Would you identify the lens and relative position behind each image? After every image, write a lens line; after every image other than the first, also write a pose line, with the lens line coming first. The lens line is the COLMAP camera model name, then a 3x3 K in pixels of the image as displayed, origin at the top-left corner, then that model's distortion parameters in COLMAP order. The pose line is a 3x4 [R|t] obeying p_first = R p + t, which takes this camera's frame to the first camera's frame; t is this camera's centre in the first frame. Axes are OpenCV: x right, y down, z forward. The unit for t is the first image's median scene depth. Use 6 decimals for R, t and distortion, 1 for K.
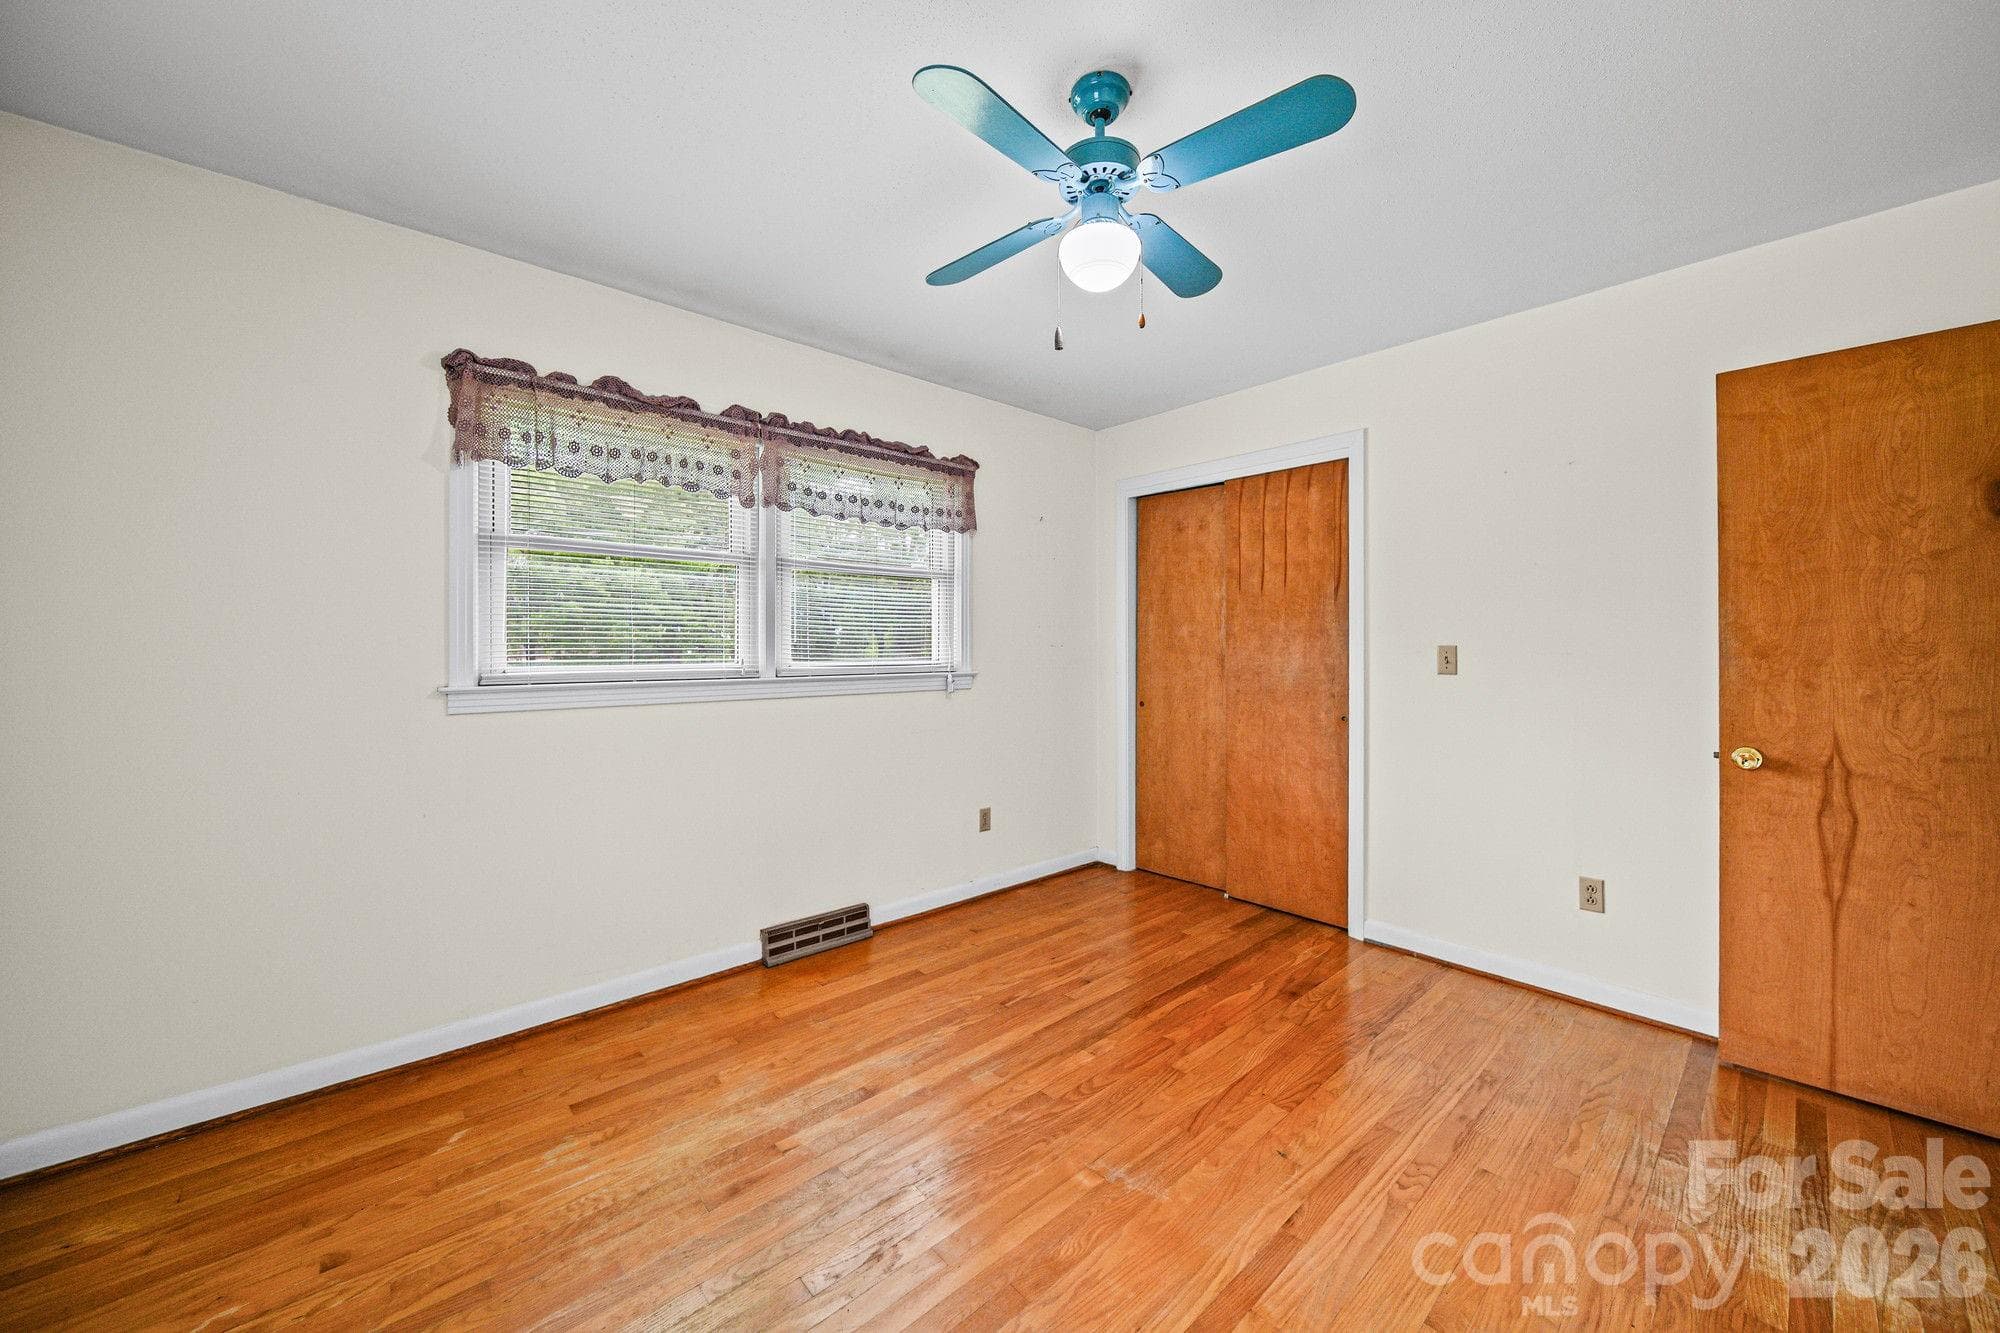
lens RADIAL K [[765.7, 0, 1000.9], [0, 765.7, 650.2], [0, 0, 1]] dist [-0.001197, -0.000196]
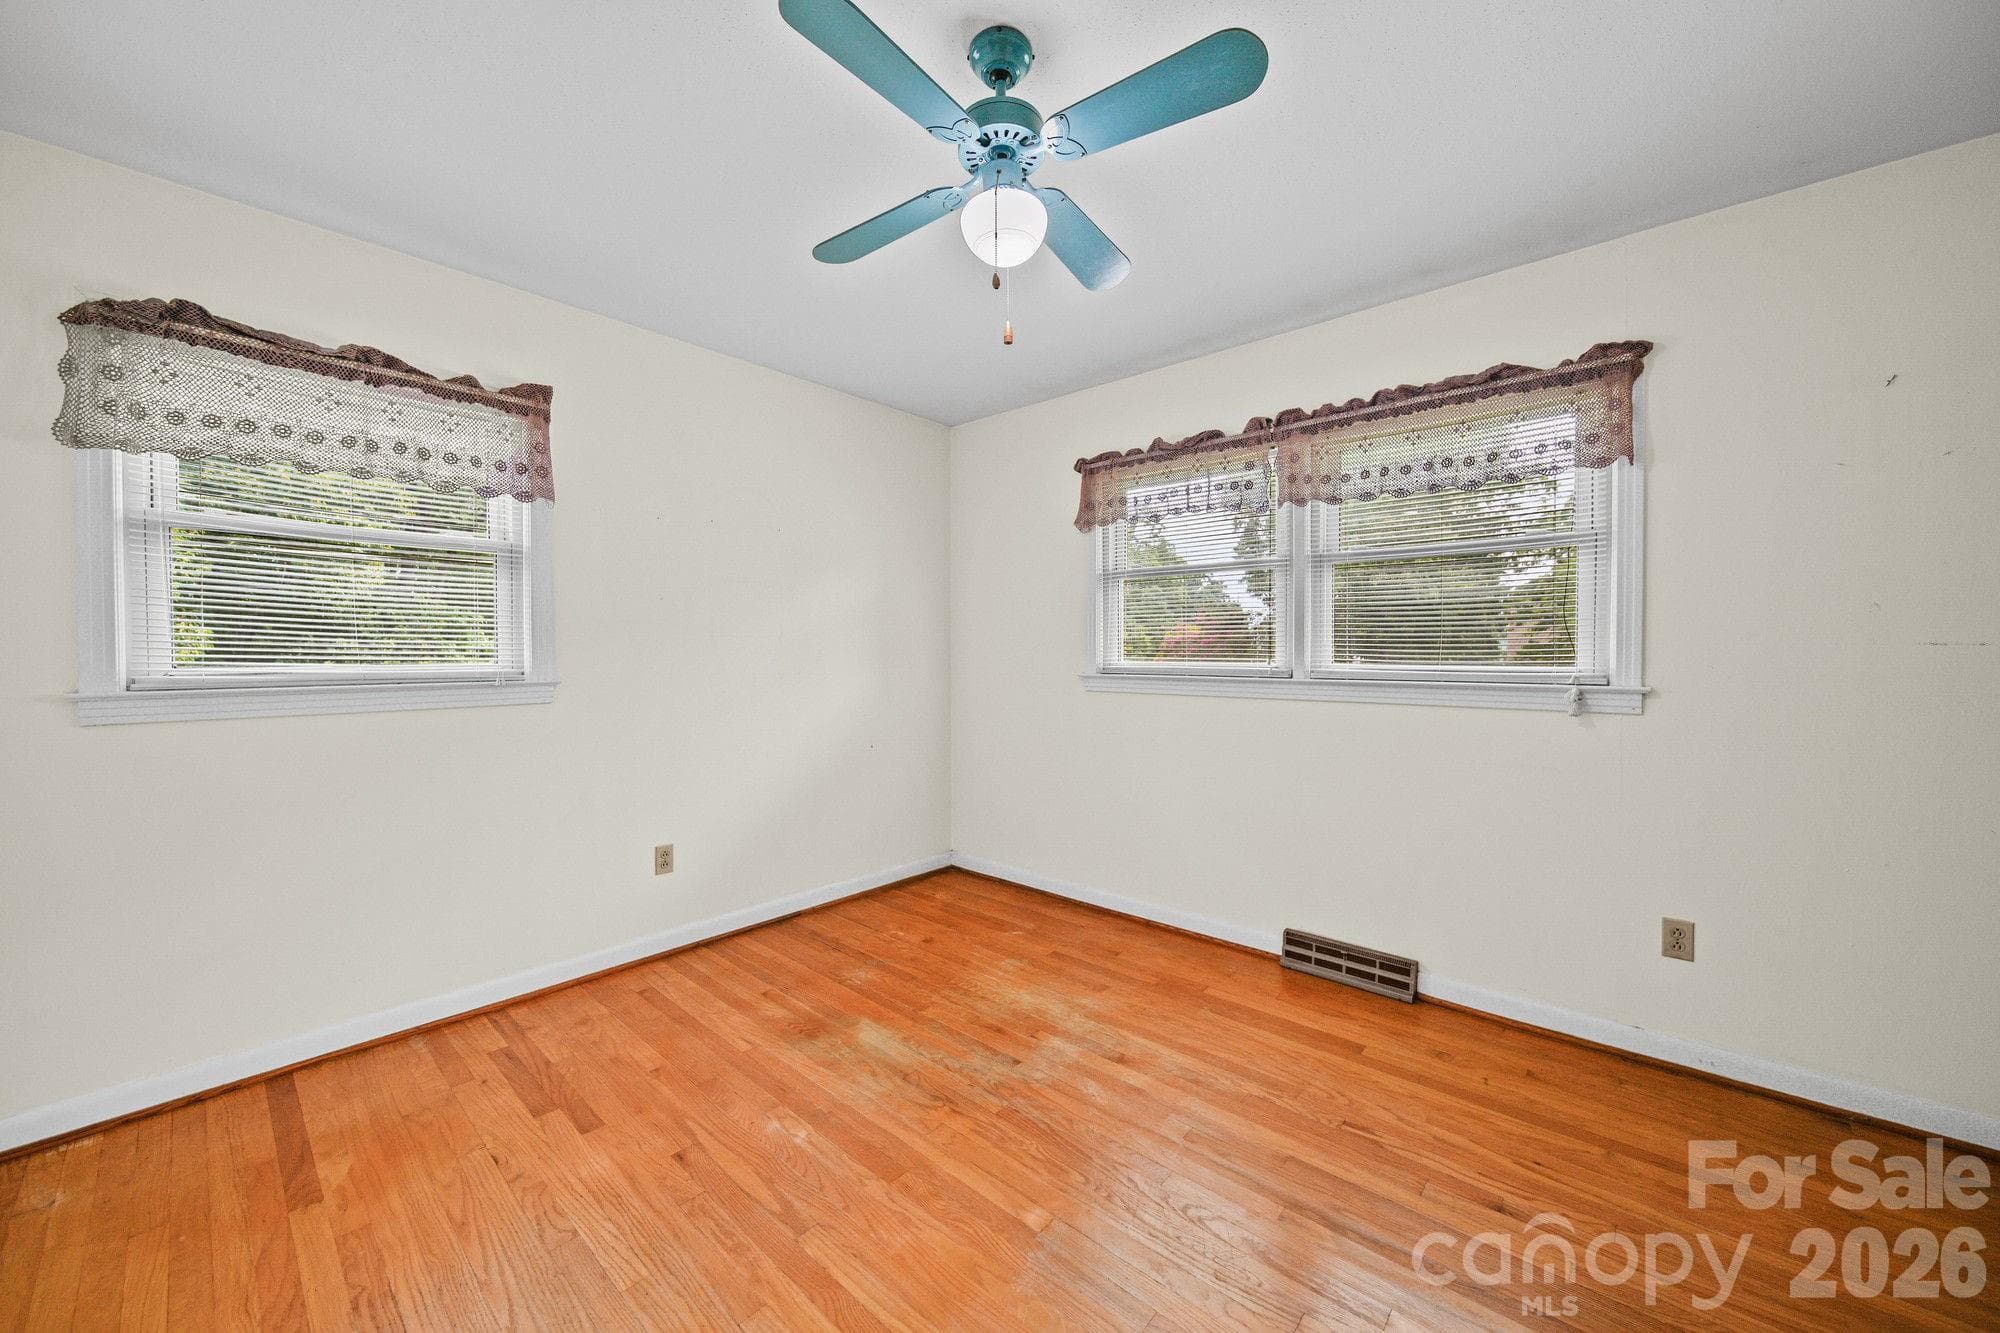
lens RADIAL K [[735.3, 0, 1003.5], [0, 735.3, 663.4], [0, 0, 1]] dist [0.001088, 0.000055]
pose [[0.098797, 0.020054, -0.994906, 0.613812], [-0.002392, 0.999799, 0.019915, -0.001827], [0.995105, 0.000412, 0.098825, 0.538694]]
